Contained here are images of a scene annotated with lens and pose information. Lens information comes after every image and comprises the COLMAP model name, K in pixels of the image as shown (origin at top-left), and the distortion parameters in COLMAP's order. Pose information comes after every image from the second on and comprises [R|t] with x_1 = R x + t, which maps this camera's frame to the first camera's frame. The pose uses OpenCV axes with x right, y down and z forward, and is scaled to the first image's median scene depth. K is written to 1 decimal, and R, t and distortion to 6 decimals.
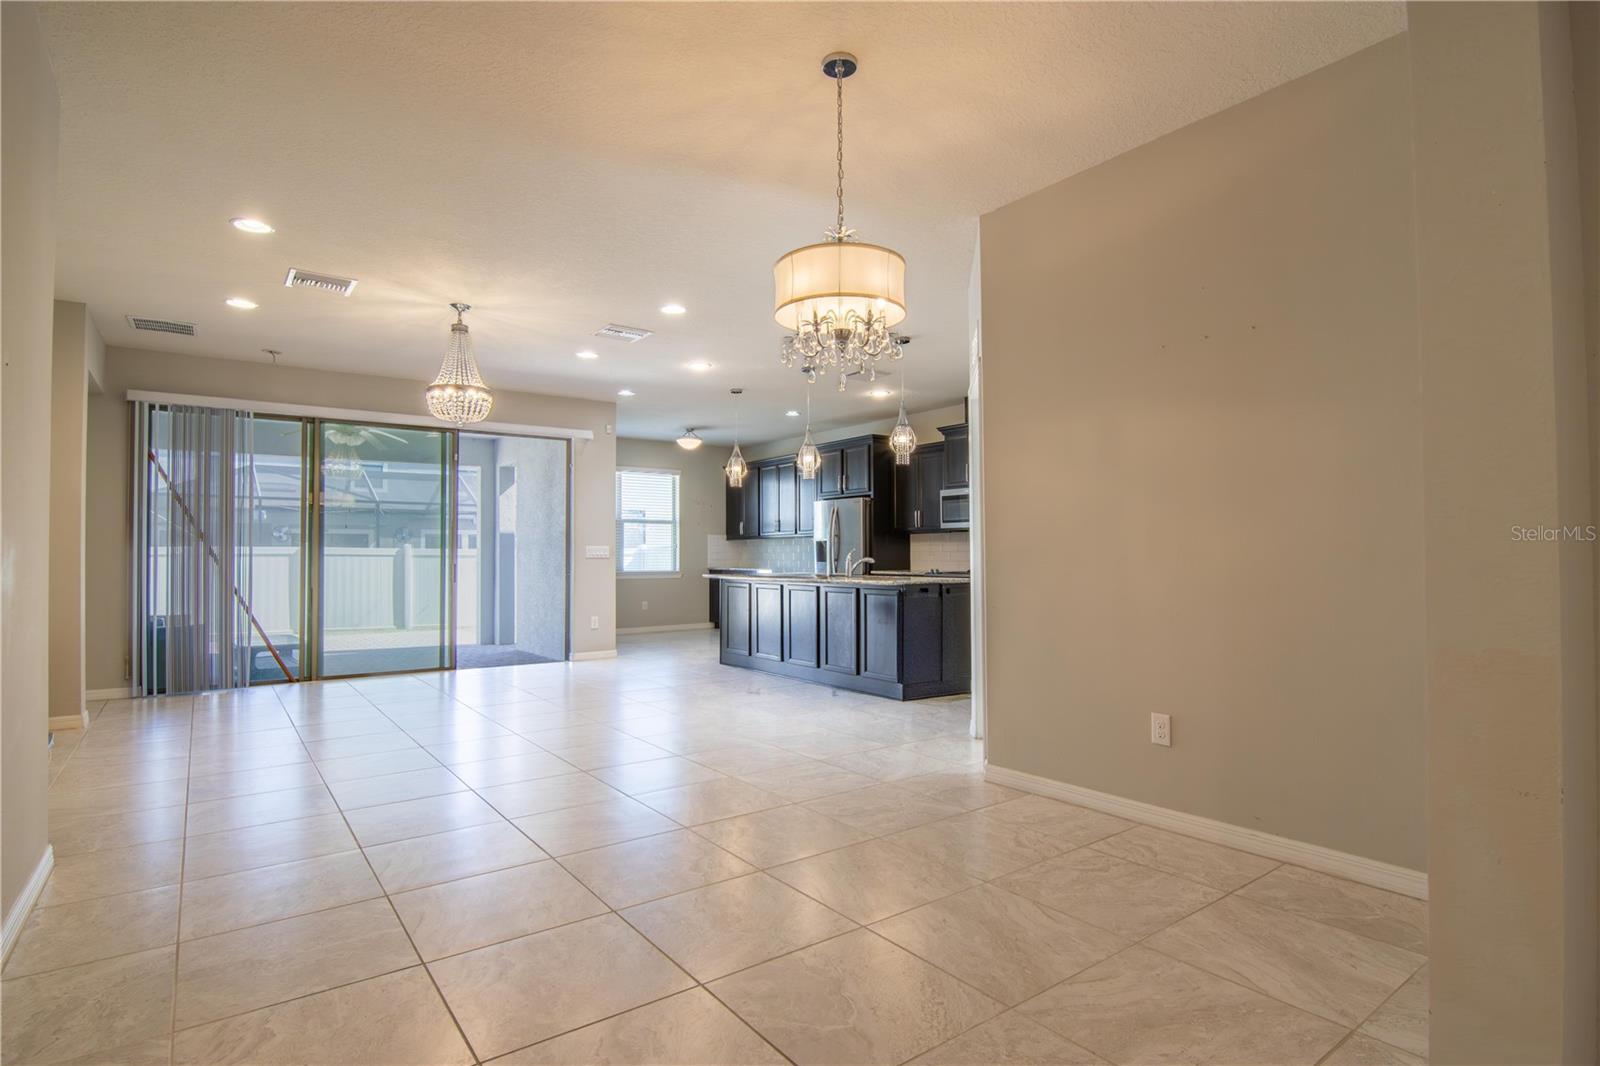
lens RADIAL K [[822.3, 0, 800.0], [0, 822.3, 533.0], [0, 0, 1]] dist [-0.004128, -0.000191]
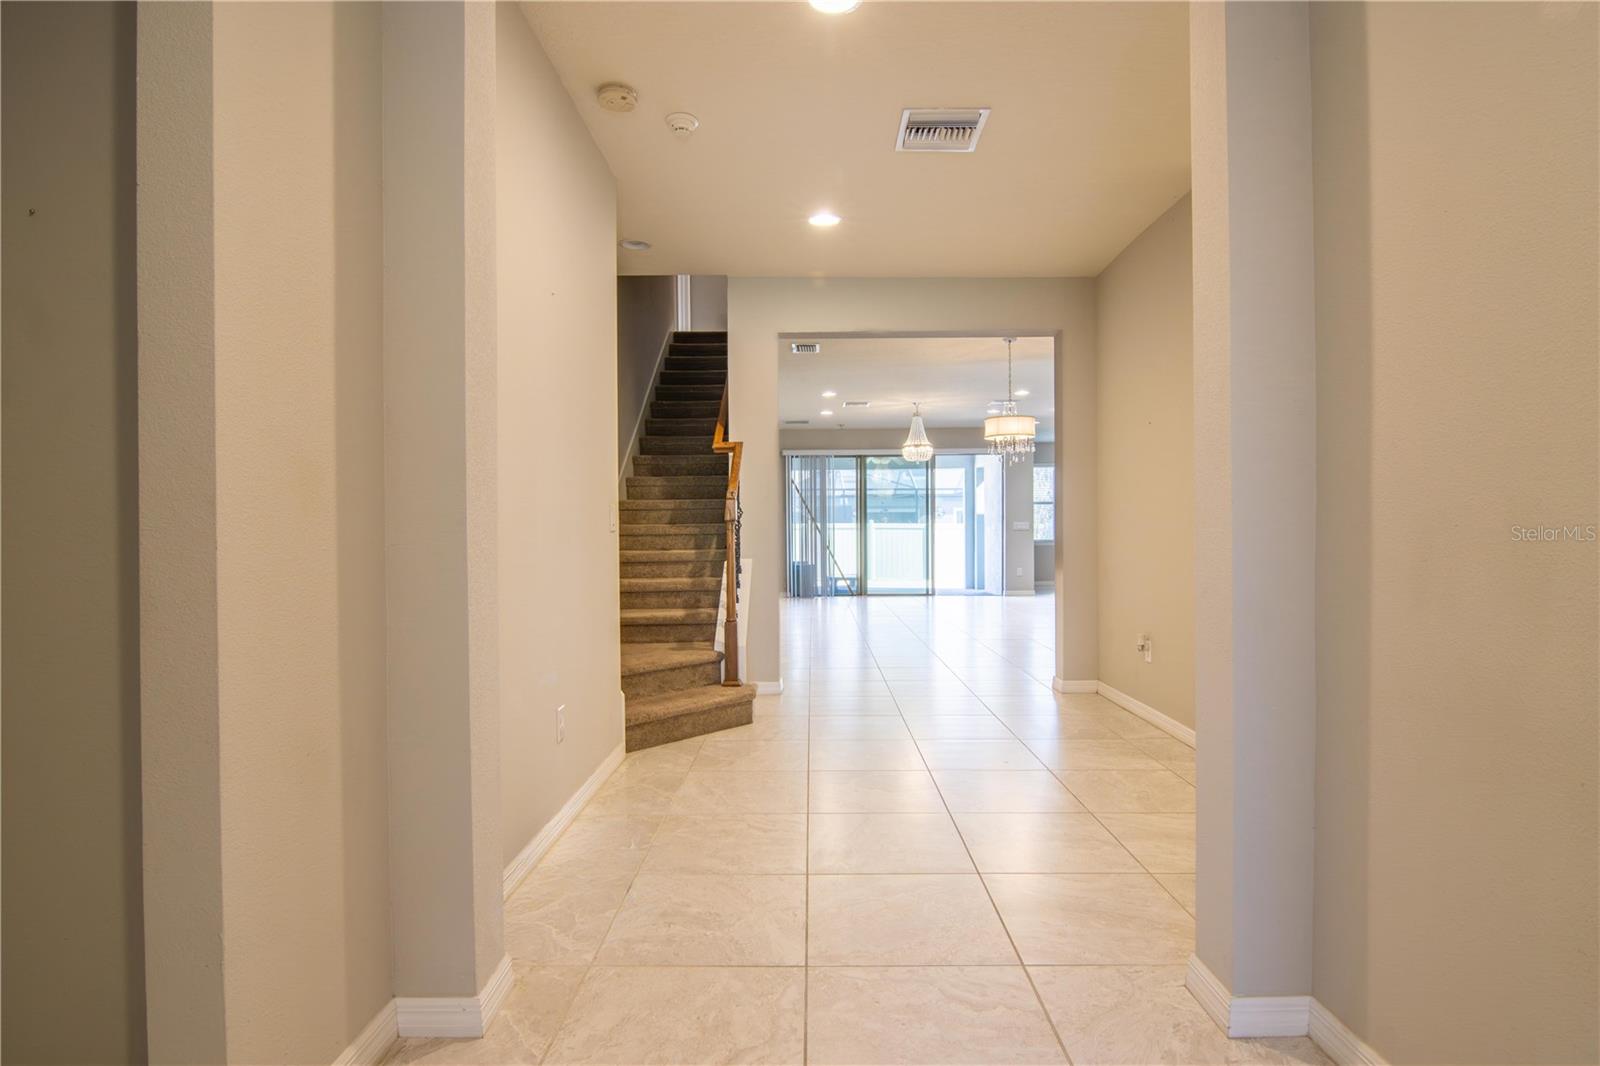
lens RADIAL K [[819.3, 0, 812.0], [0, 819.3, 539.4], [0, 0, 1]] dist [-0.004050, -0.014523]
pose [[0.809327, 0.006216, -0.587326, 0.320741], [0.017216, 0.999263, 0.034298, -0.011538], [0.587107, -0.037870, 0.808623, -0.448947]]
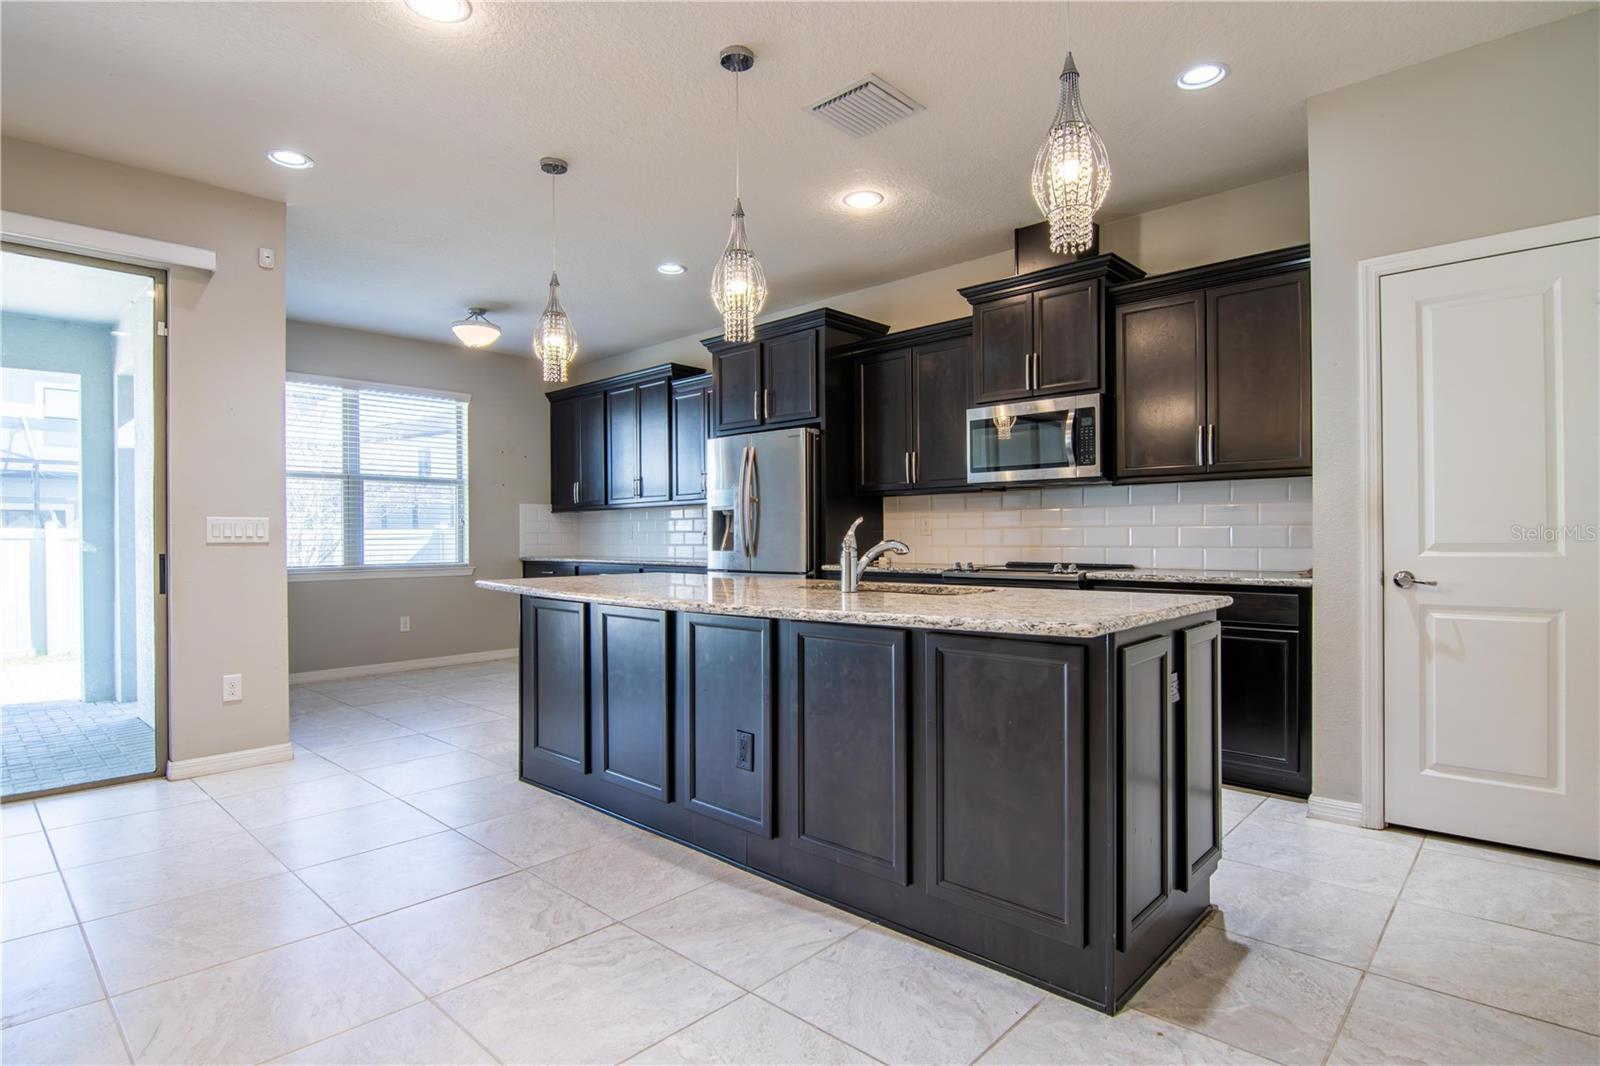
lens RADIAL K [[819.3, 0, 812.0], [0, 819.3, 539.4], [0, 0, 1]] dist [-0.004050, -0.014523]
pose [[0.980425, -0.002460, 0.196877, -0.025548], [-0.003176, 0.999594, 0.028305, 0.014484], [-0.196866, -0.028376, 0.980020, 0.482387]]
